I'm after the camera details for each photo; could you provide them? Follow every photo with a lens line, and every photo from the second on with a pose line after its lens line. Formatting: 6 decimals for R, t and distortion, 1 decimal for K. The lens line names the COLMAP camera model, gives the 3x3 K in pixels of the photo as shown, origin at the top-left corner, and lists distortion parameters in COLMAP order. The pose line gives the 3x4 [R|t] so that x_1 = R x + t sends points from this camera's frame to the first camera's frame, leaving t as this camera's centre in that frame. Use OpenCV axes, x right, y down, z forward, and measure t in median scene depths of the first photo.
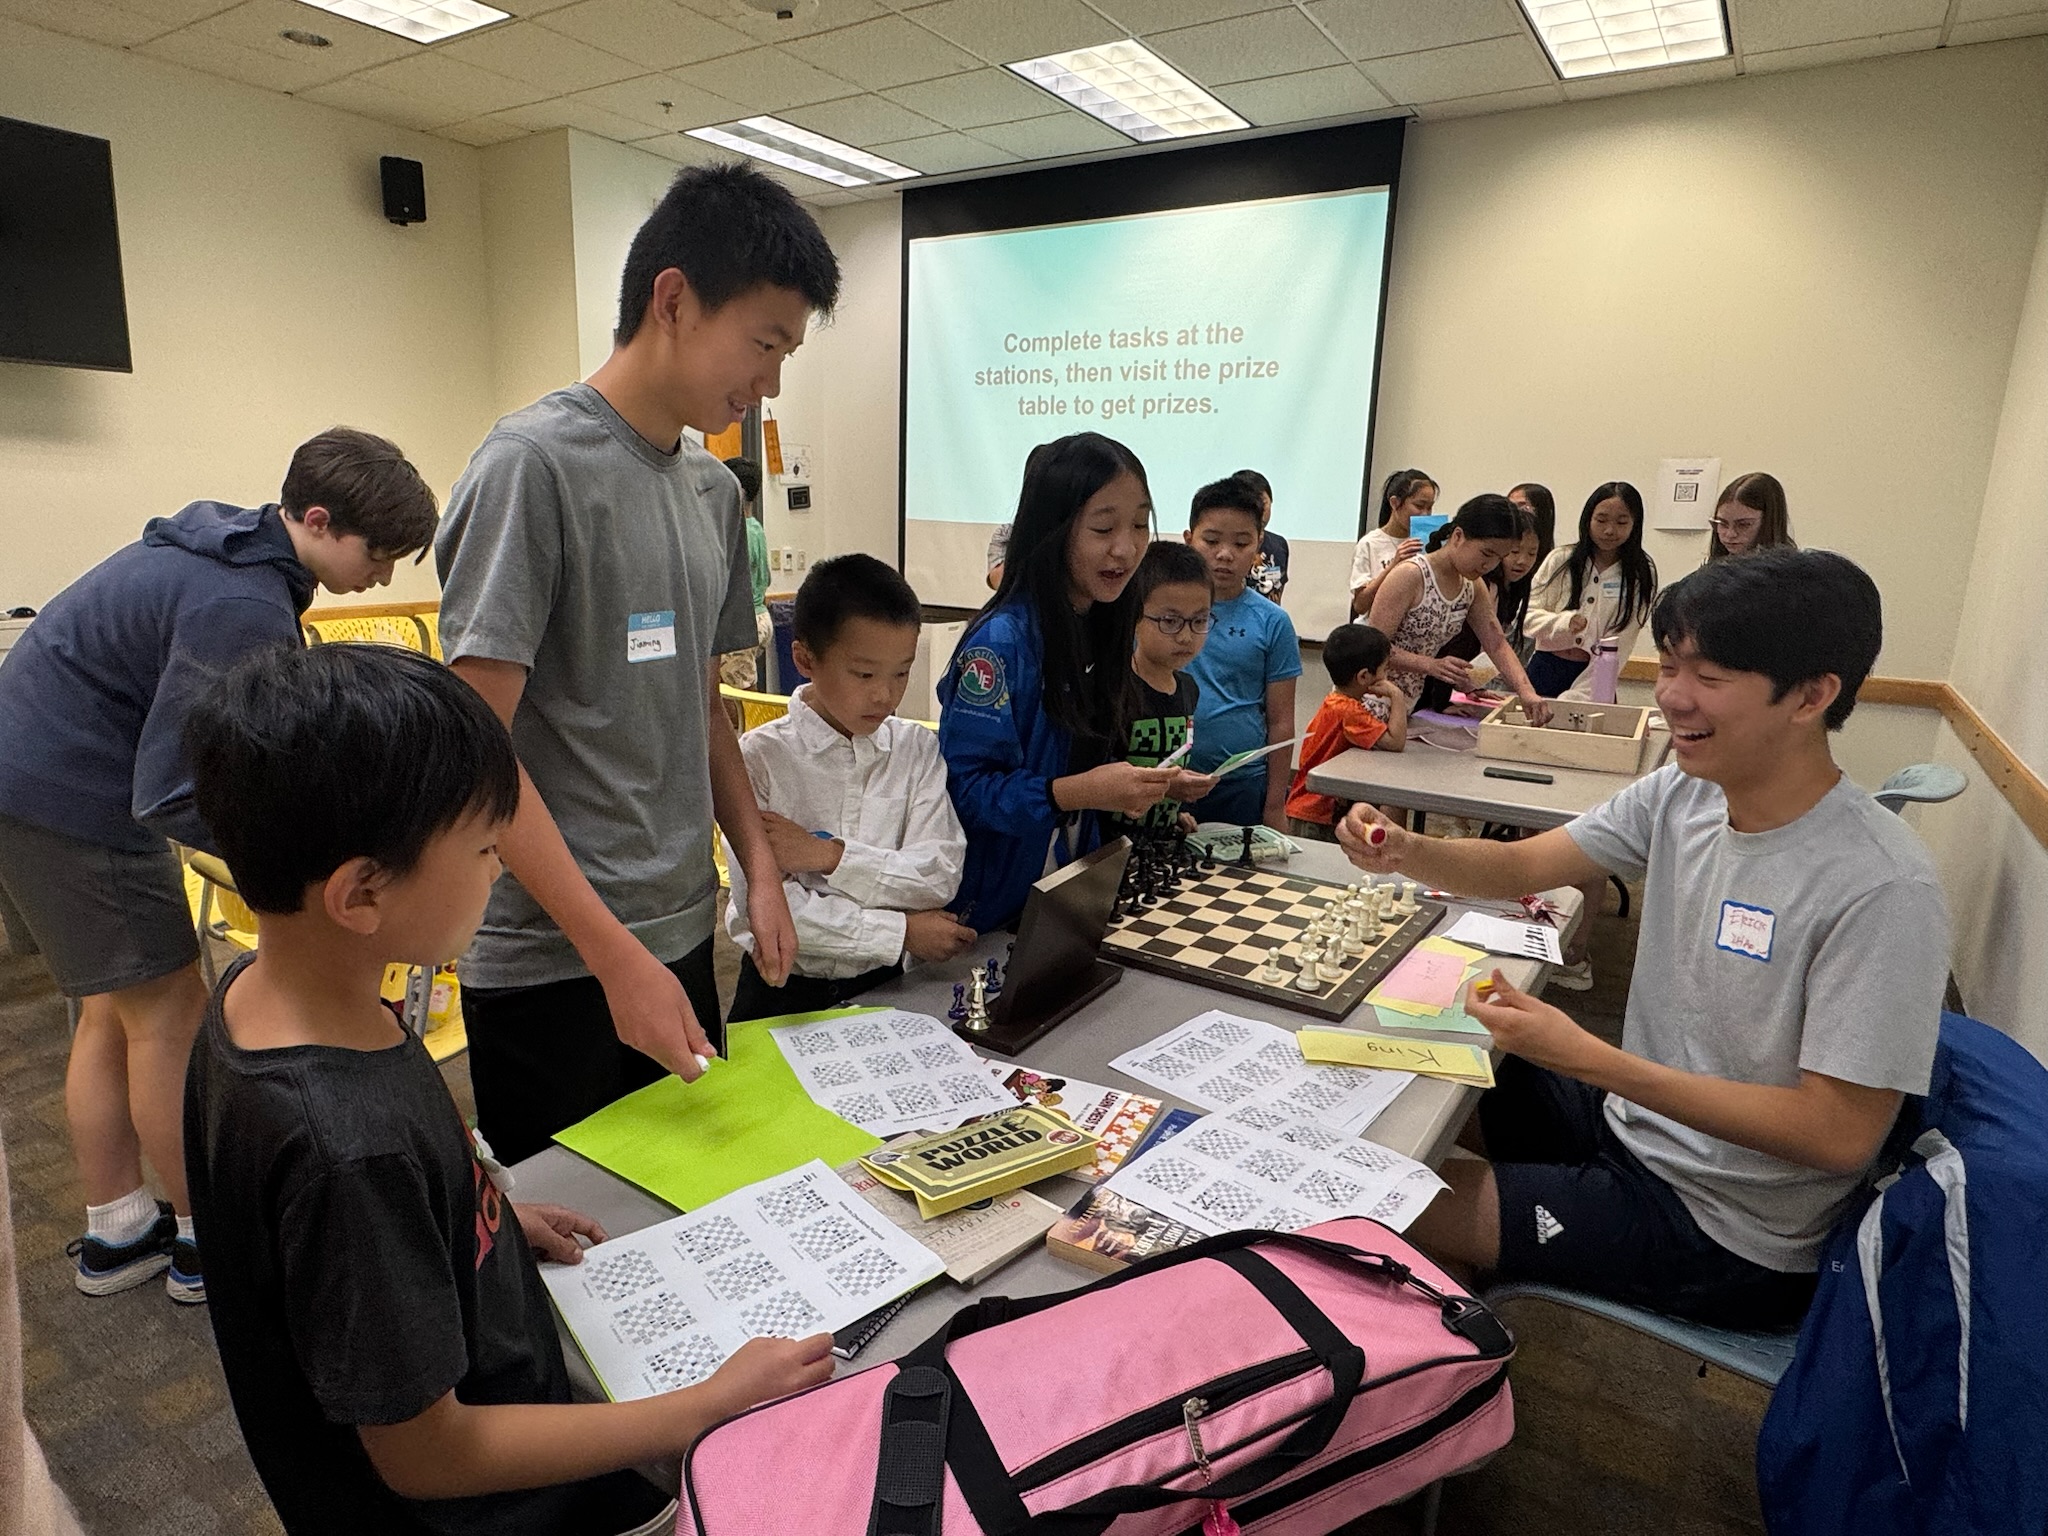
lens RADIAL K [[1190.7, 0, 1024.0], [0, 1190.7, 768.0], [0, 0, 1]] dist [-0.003890, -0.000311]
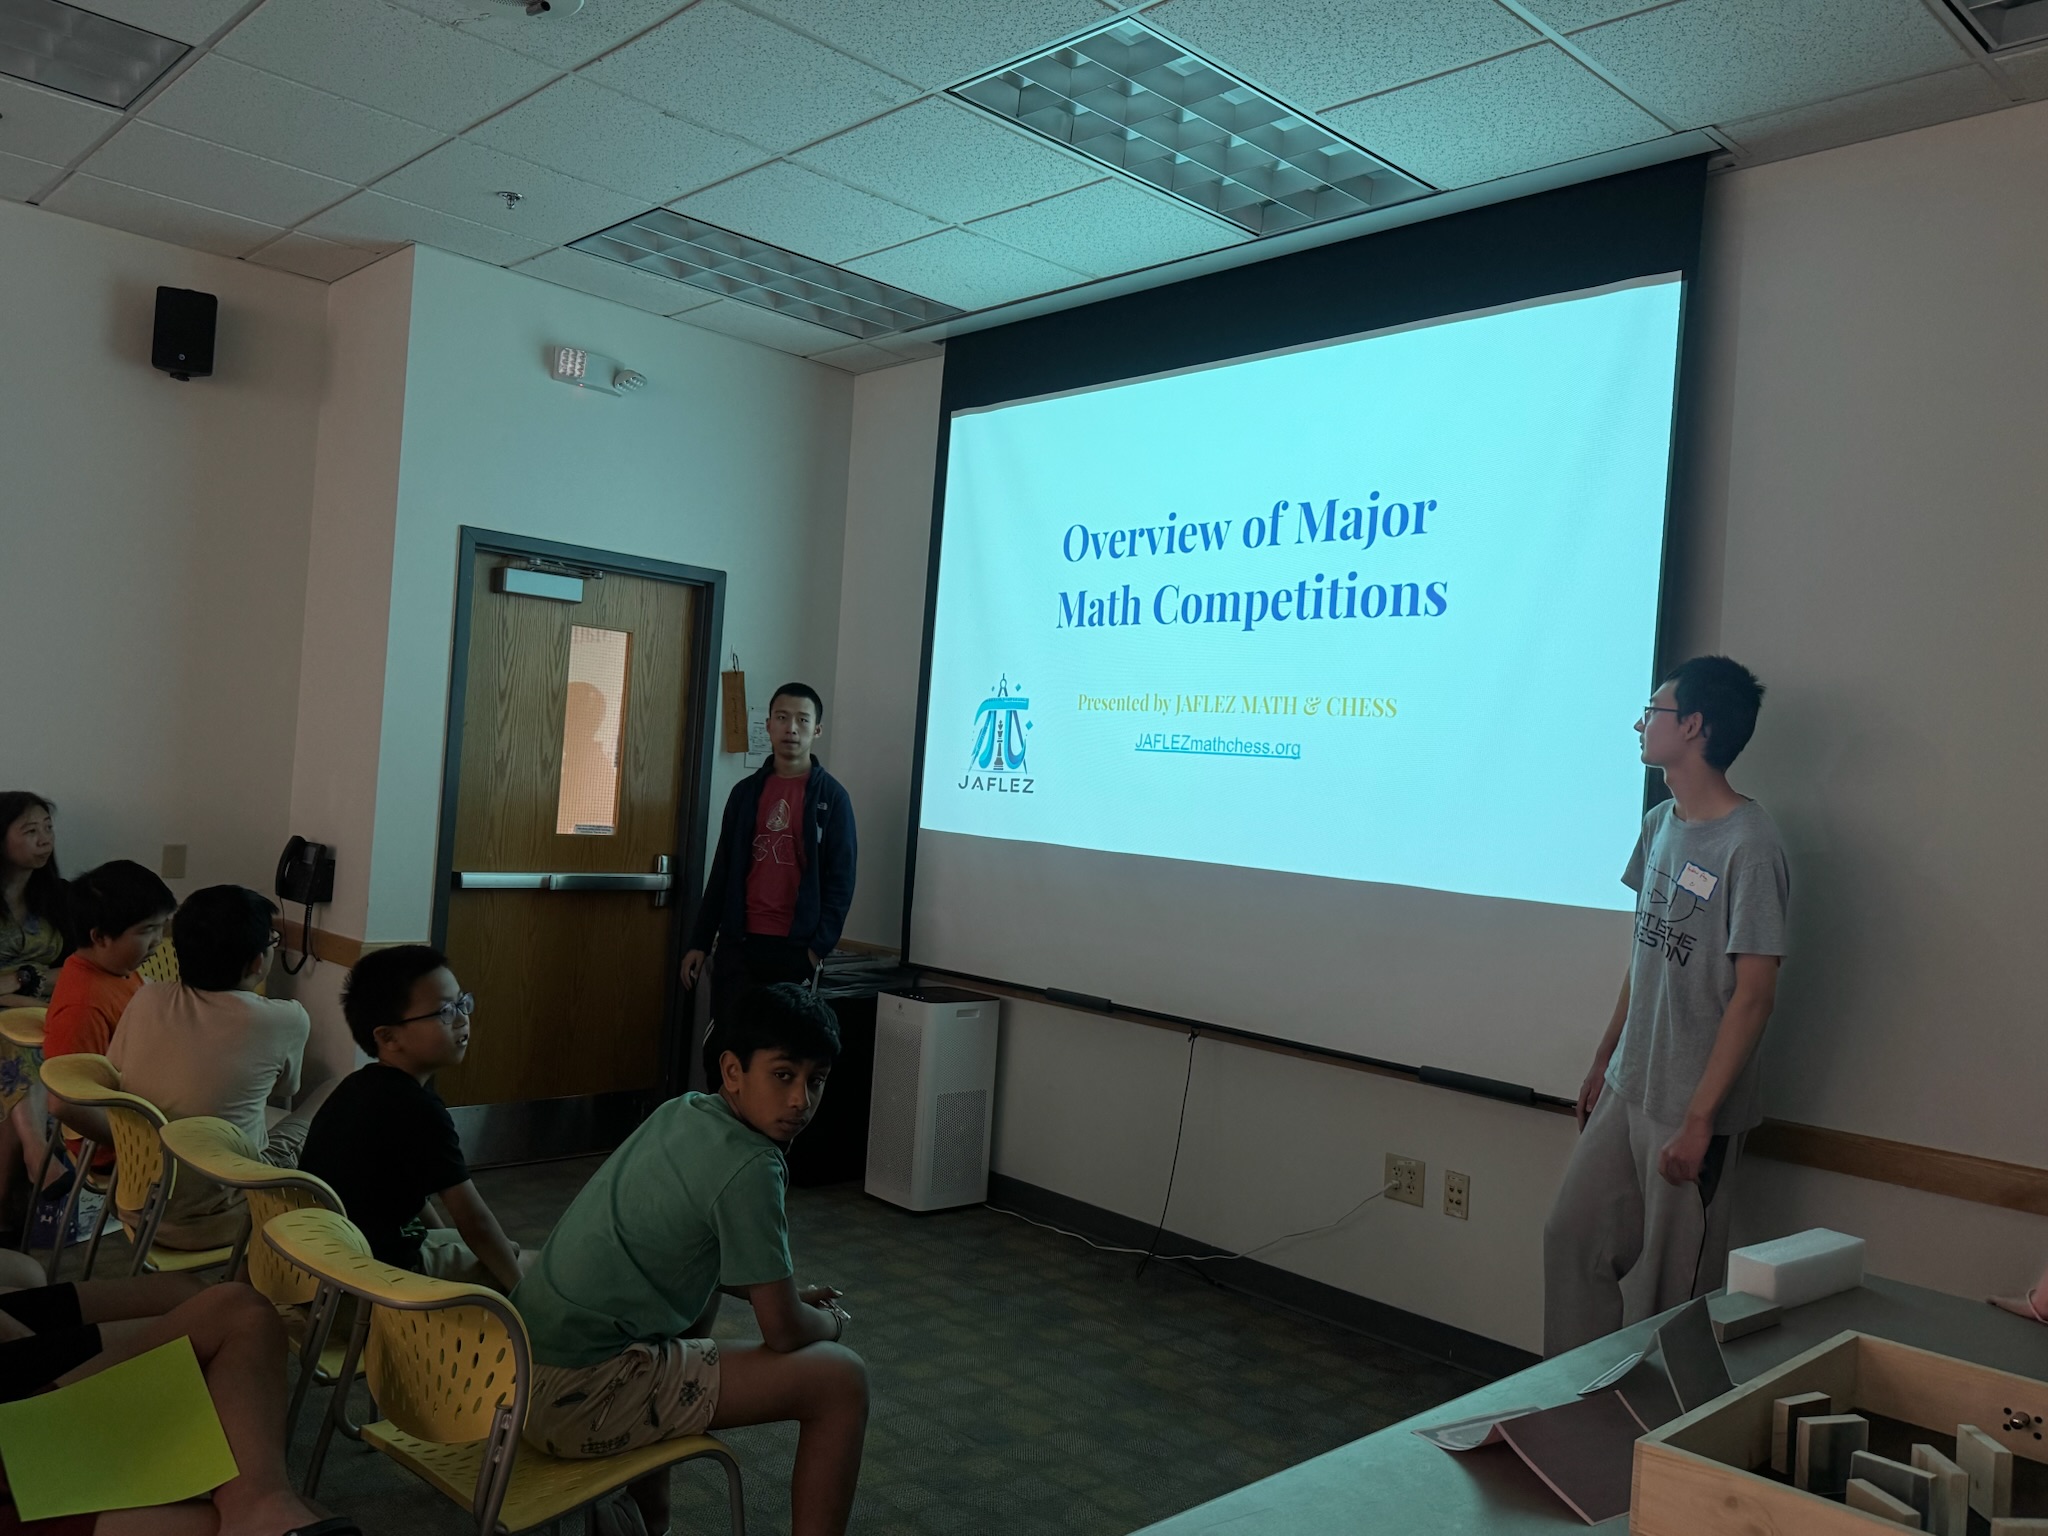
lens RADIAL K [[1568.6, 0, 1024.0], [0, 1568.6, 768.0], [0, 0, 1]] dist [0.002671, -0.000320]
pose [[0.971976, 0.040181, -0.231620, 0.185873], [-0.096227, 0.966961, -0.236064, -0.069328], [0.214482, 0.251736, 0.943730, 0.306419]]
